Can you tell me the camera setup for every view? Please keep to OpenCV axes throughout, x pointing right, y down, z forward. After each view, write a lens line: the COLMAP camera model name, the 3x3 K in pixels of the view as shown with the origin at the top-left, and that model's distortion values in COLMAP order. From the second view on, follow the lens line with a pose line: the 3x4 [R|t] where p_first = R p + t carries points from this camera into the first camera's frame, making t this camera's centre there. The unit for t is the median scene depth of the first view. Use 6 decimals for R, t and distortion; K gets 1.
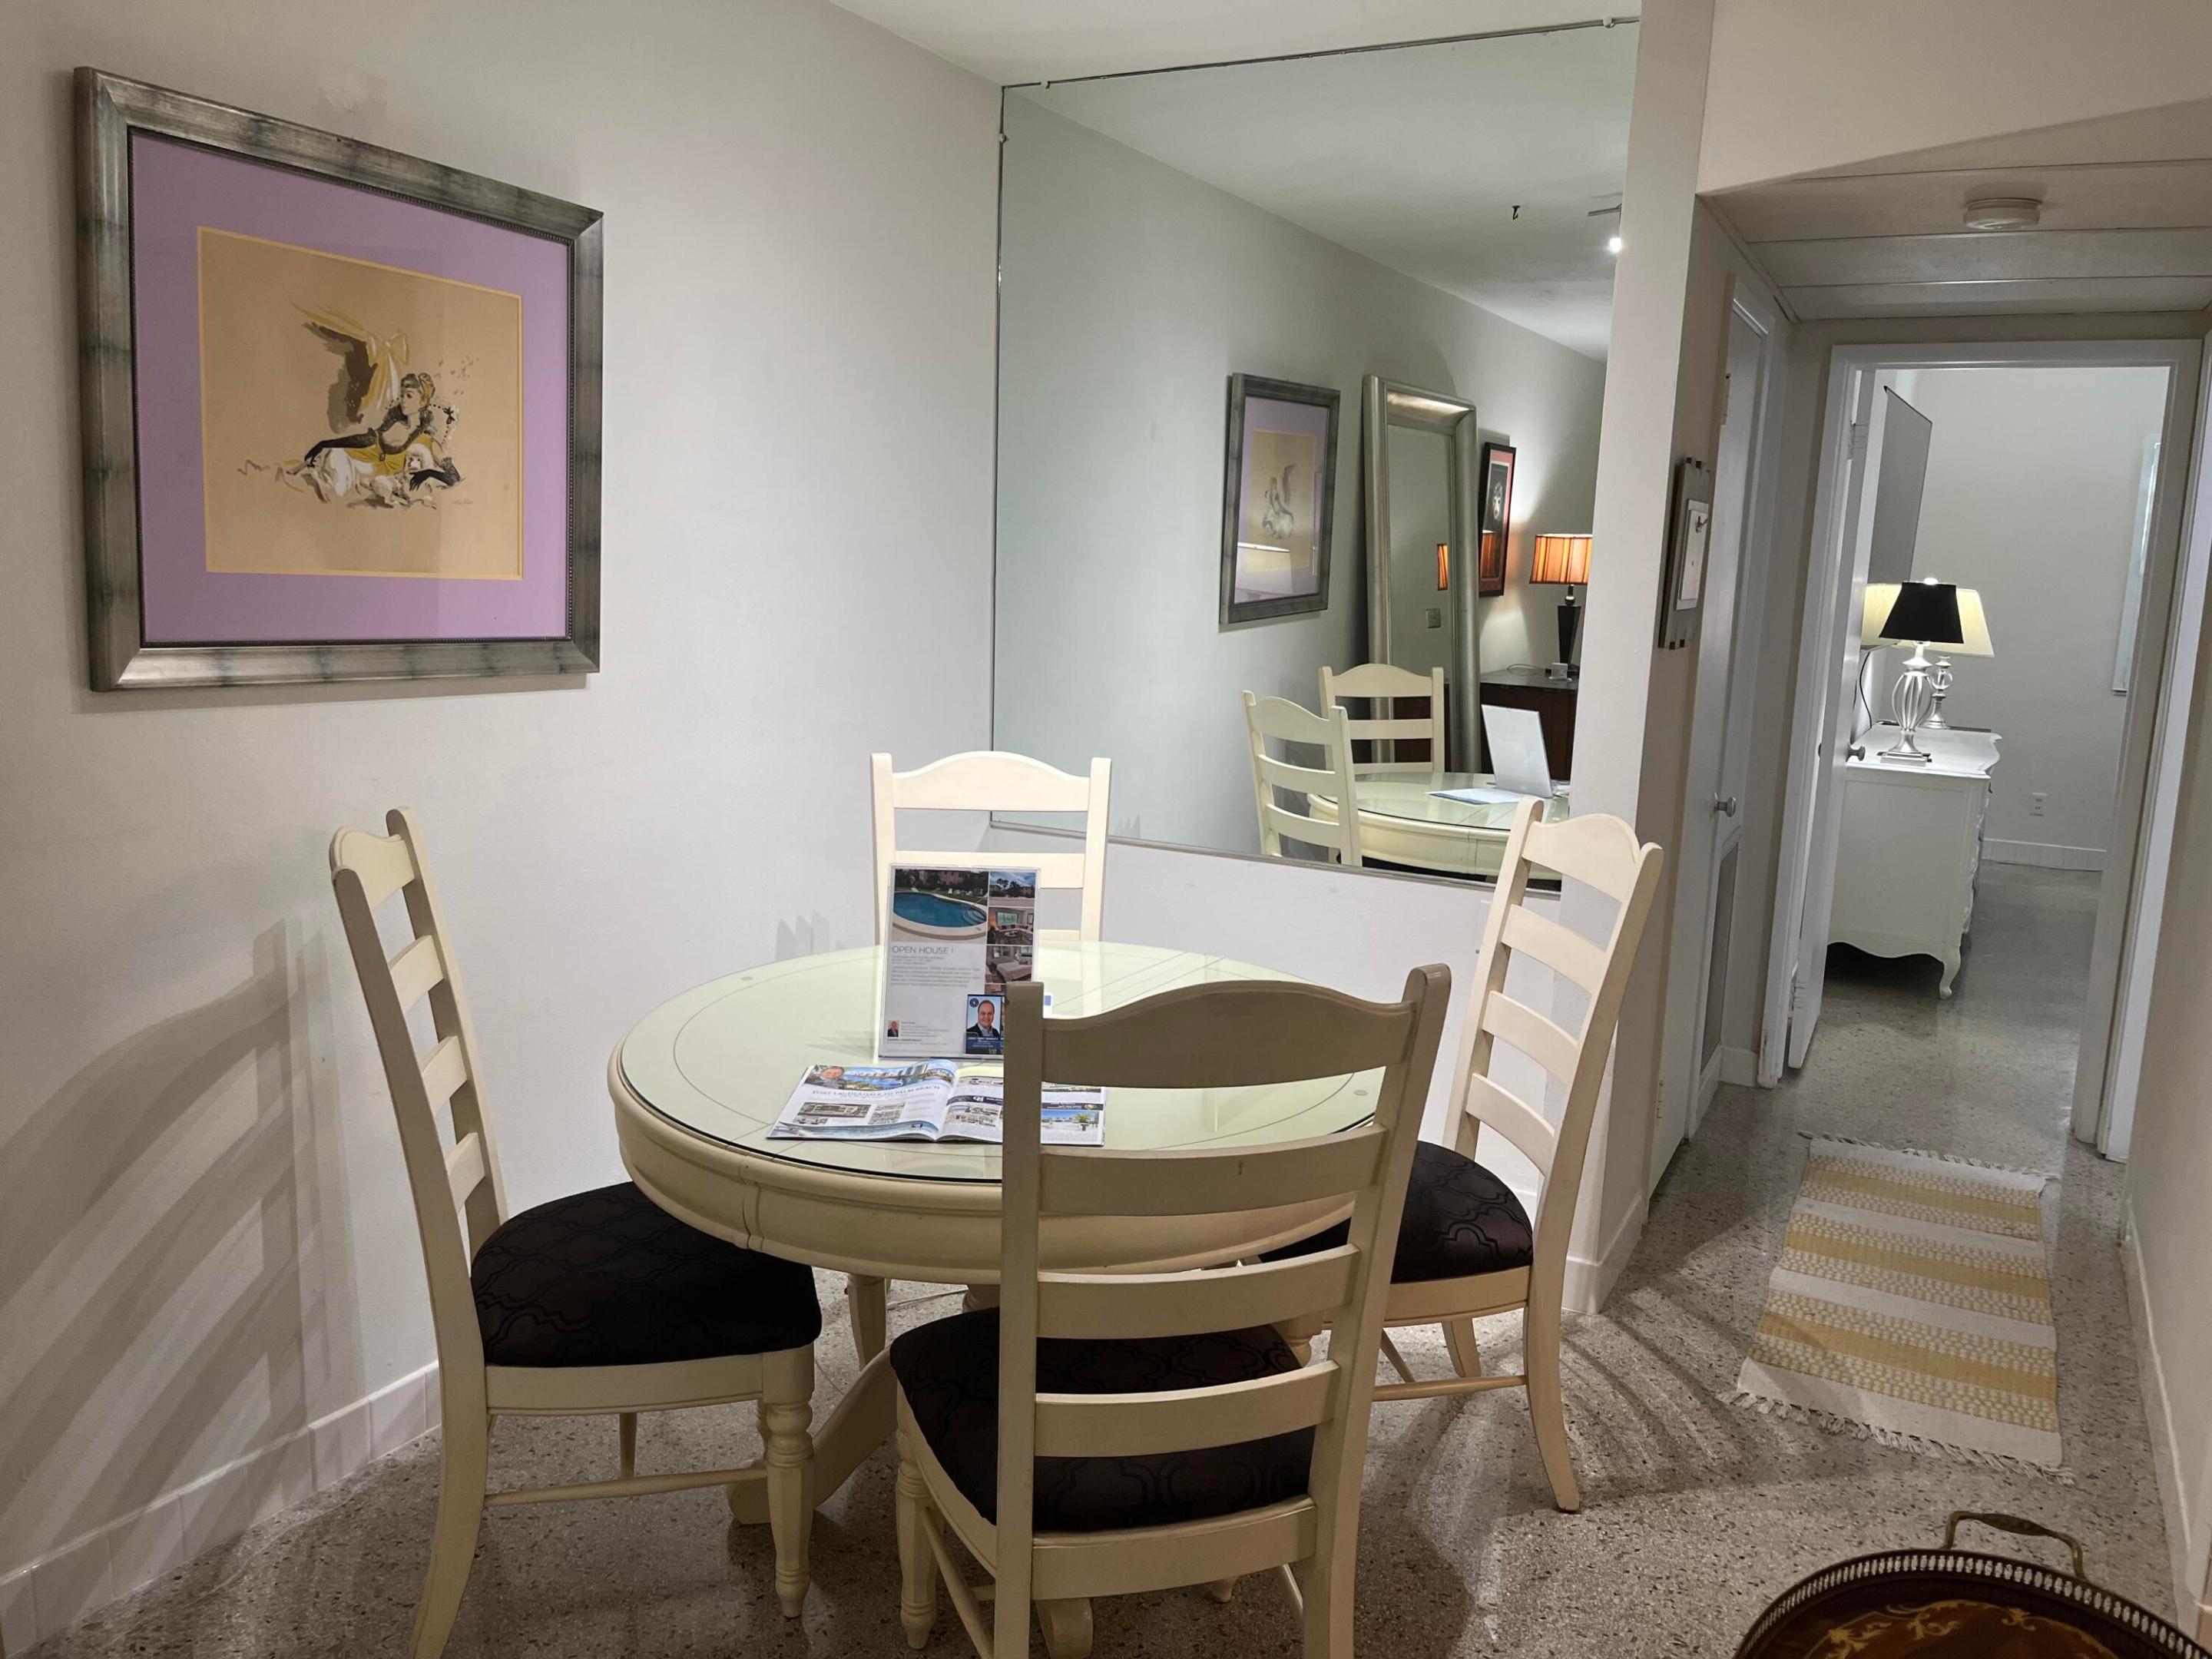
lens RADIAL K [[1674.1, 0, 1121.7], [0, 1674.1, 840.7], [0, 0, 1]] dist [0.063831, -0.083455]
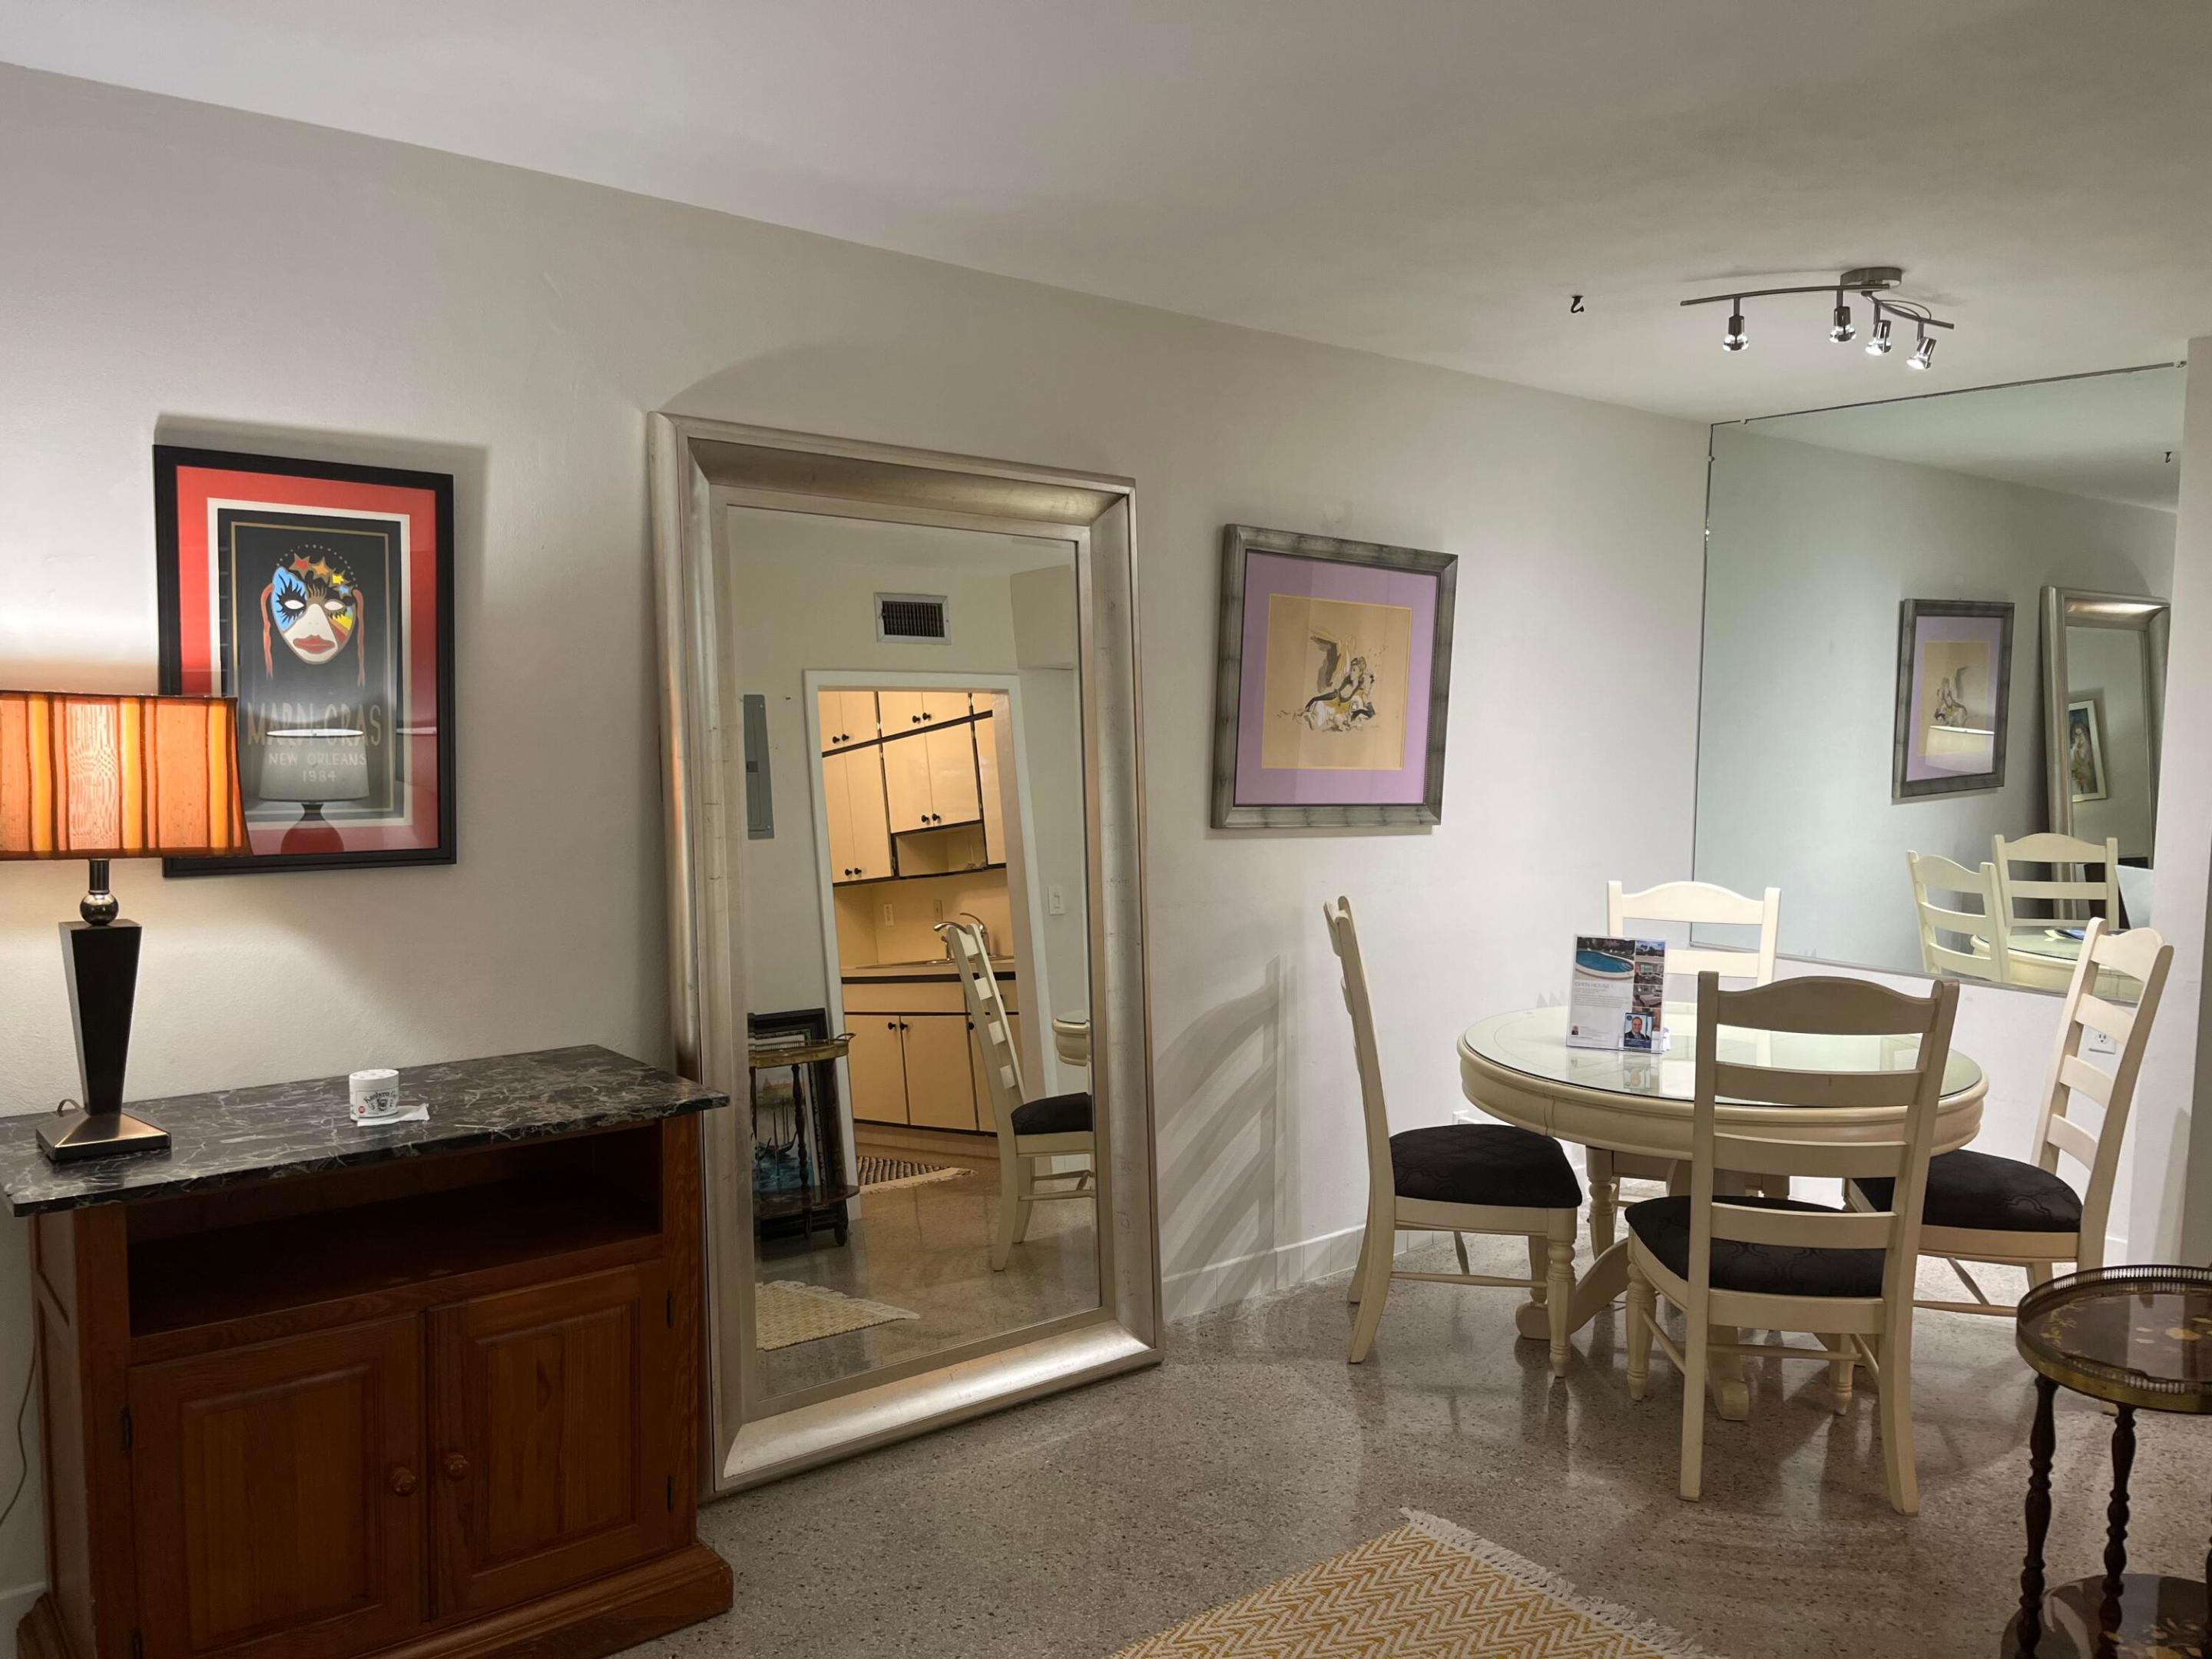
lens RADIAL K [[1674.1, 0, 1121.7], [0, 1674.1, 840.7], [0, 0, 1]] dist [0.063831, -0.083455]
pose [[0.919567, 0.011937, -0.392751, 0.053896], [-0.053143, 0.994133, -0.094211, 0.098793], [0.389322, 0.107506, 0.914806, -0.708170]]
